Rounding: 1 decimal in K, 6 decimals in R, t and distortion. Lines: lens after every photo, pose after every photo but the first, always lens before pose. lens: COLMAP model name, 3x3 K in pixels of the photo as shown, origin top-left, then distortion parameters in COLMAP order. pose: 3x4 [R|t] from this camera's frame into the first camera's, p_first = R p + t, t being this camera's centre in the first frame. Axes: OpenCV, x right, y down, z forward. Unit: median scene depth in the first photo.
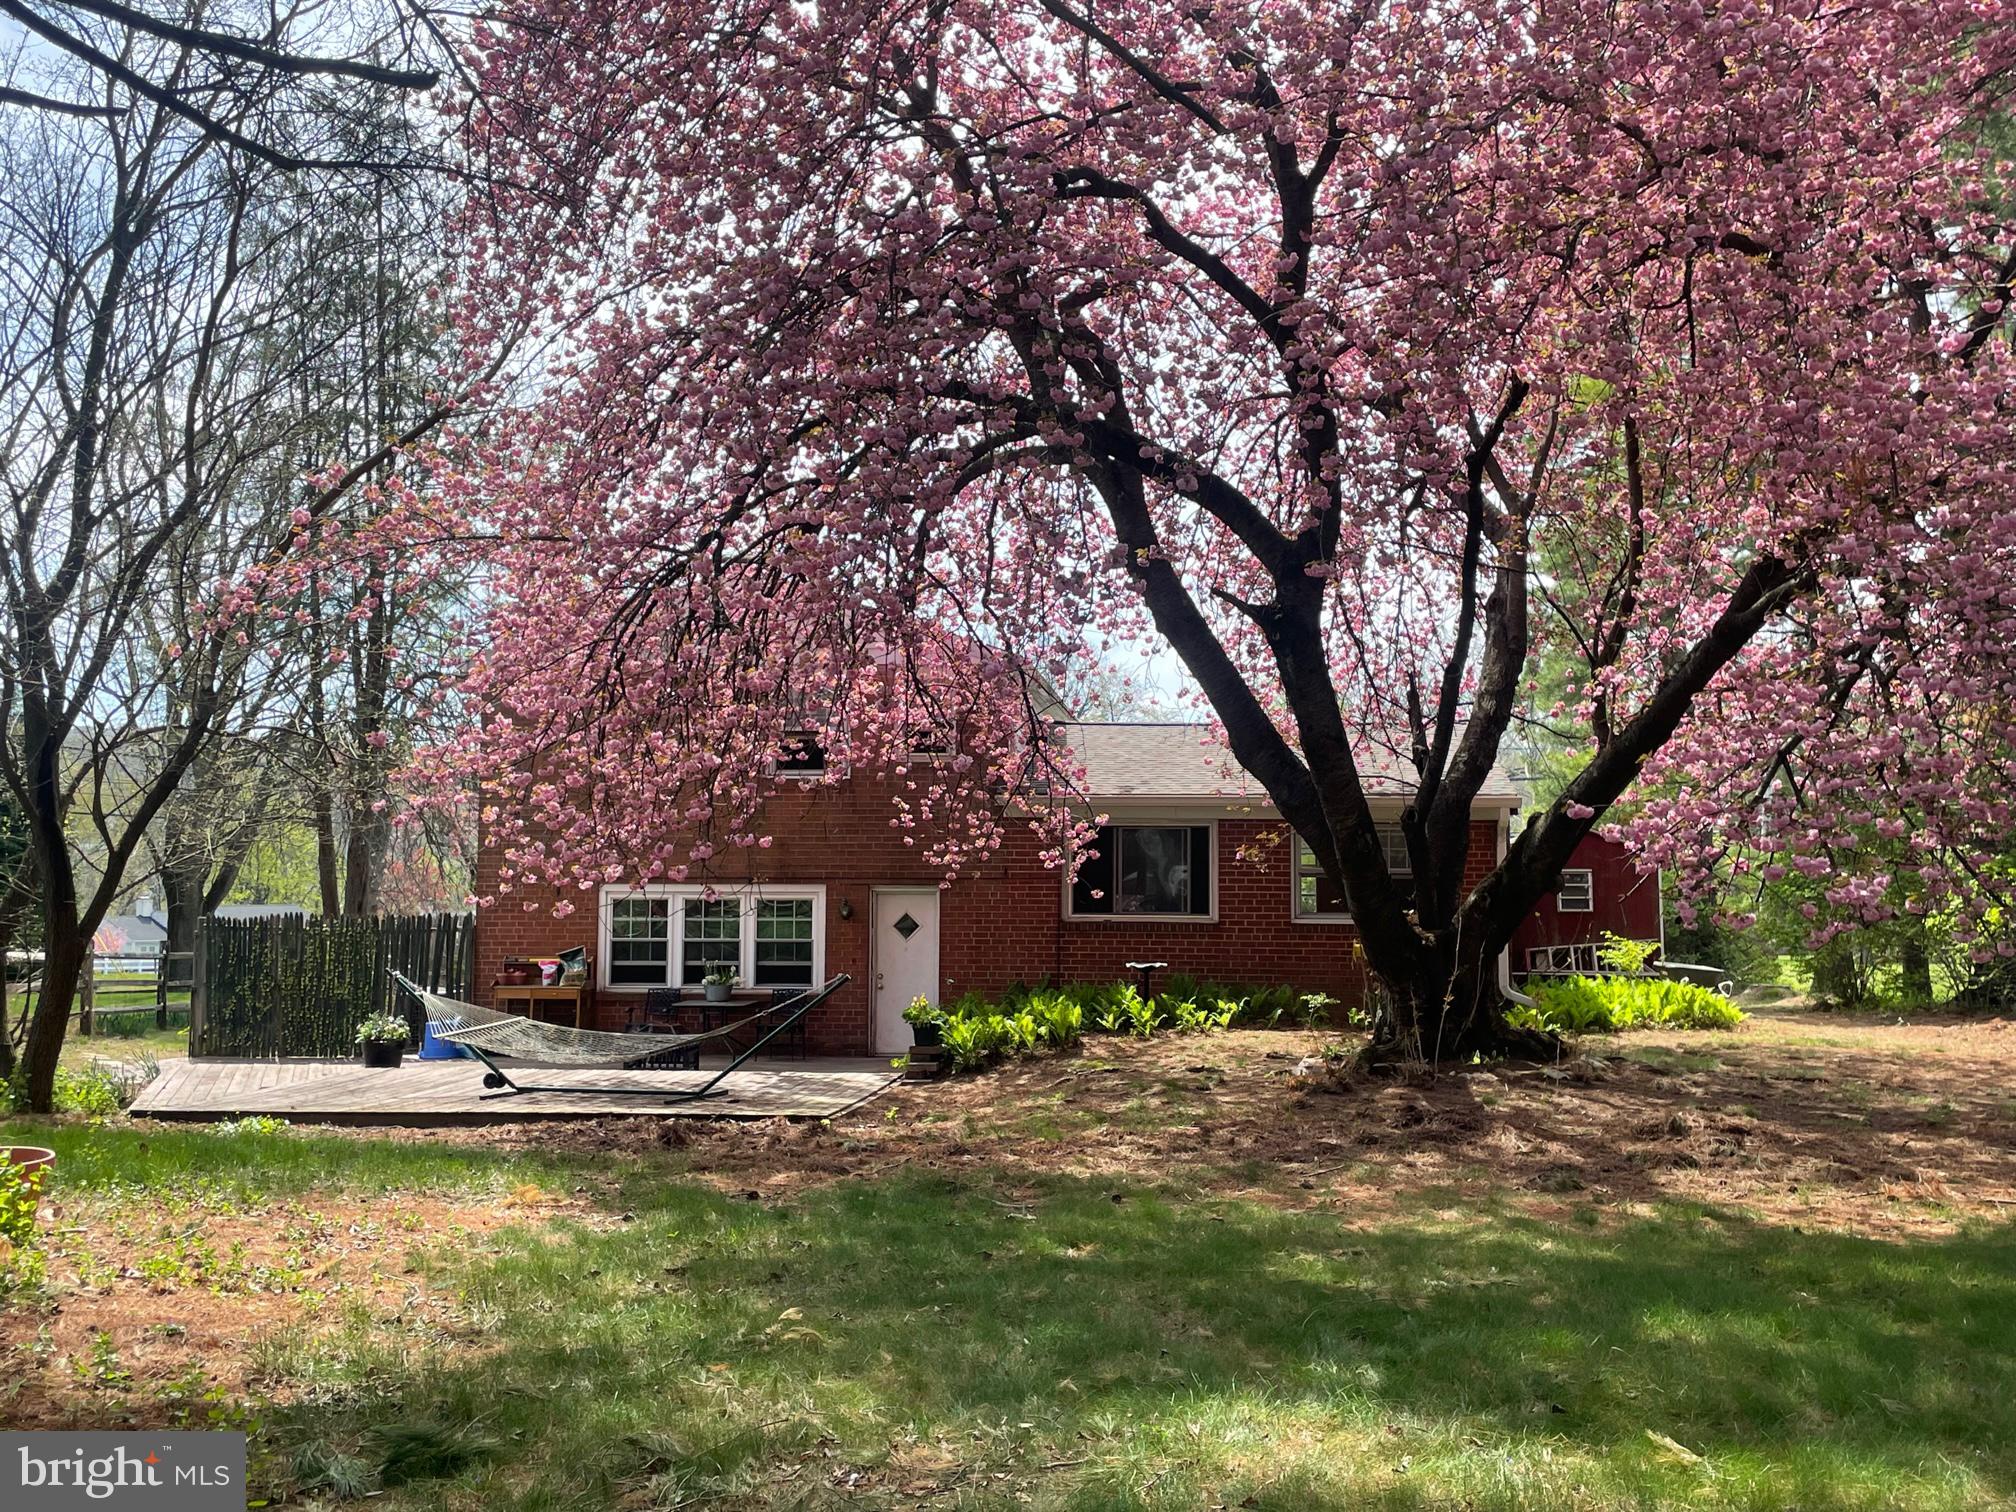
lens RADIAL K [[1979.3, 0, 1017.3], [0, 1979.3, 759.6], [0, 0, 1]] dist [0.088981, 0.000000]
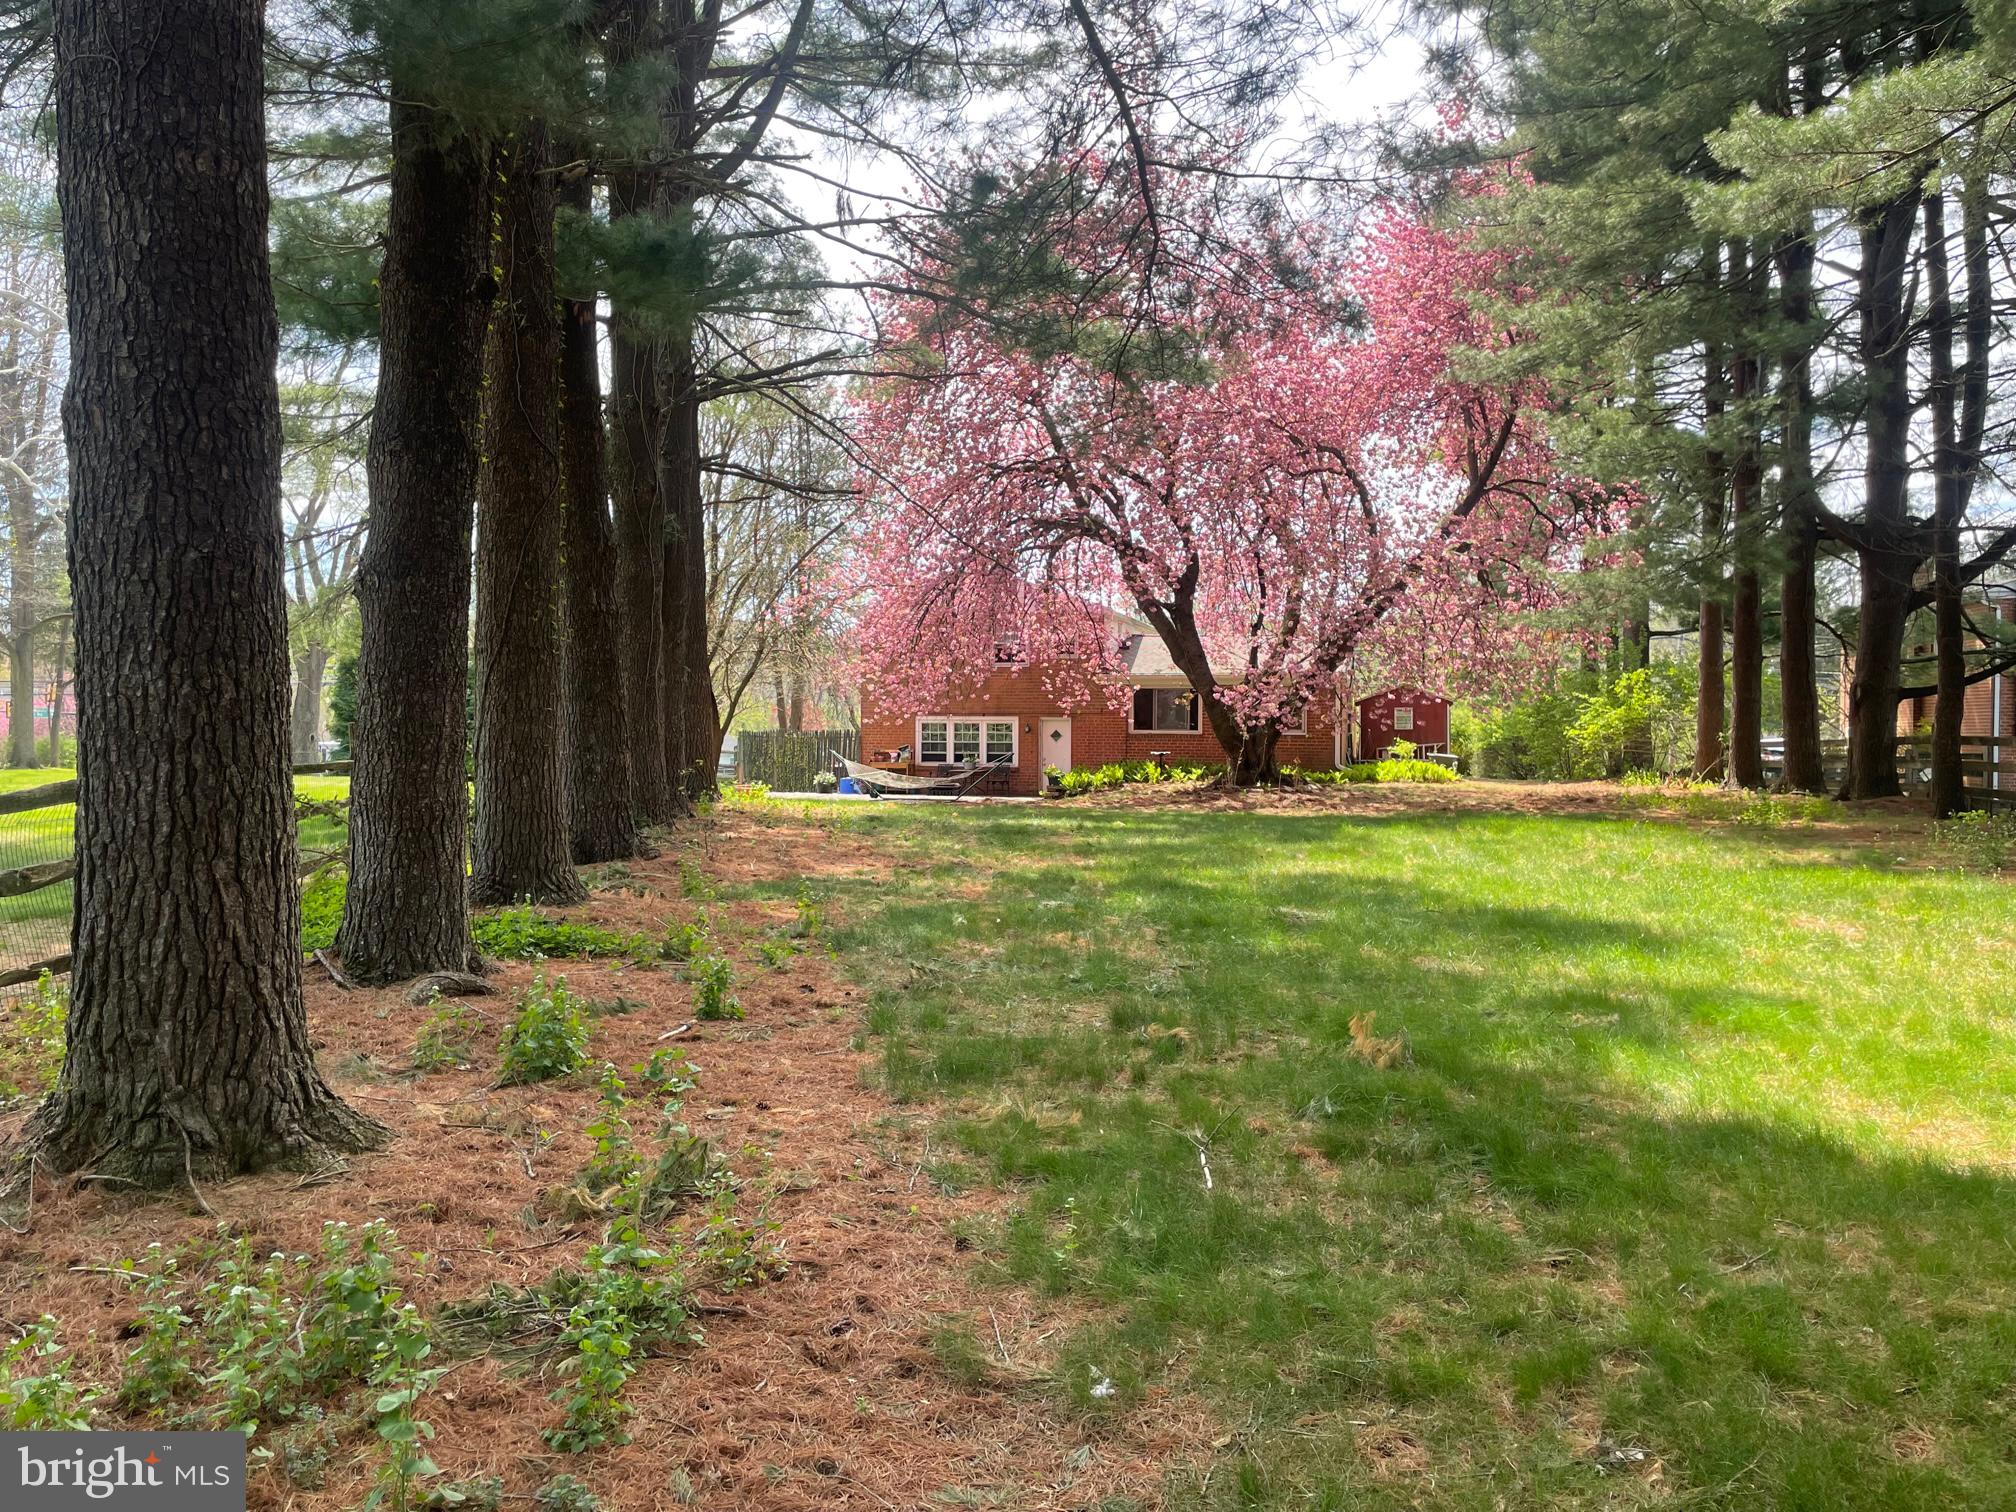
lens RADIAL K [[1528.5, 0, 1005.8], [0, 1528.5, 755.2], [0, 0, 1]] dist [-0.001668, -0.000059]
pose [[0.989575, 0.003288, -0.143982, 0.136160], [0.009343, 0.996168, 0.086964, -0.041535], [0.143716, -0.087403, 0.985752, -0.676201]]
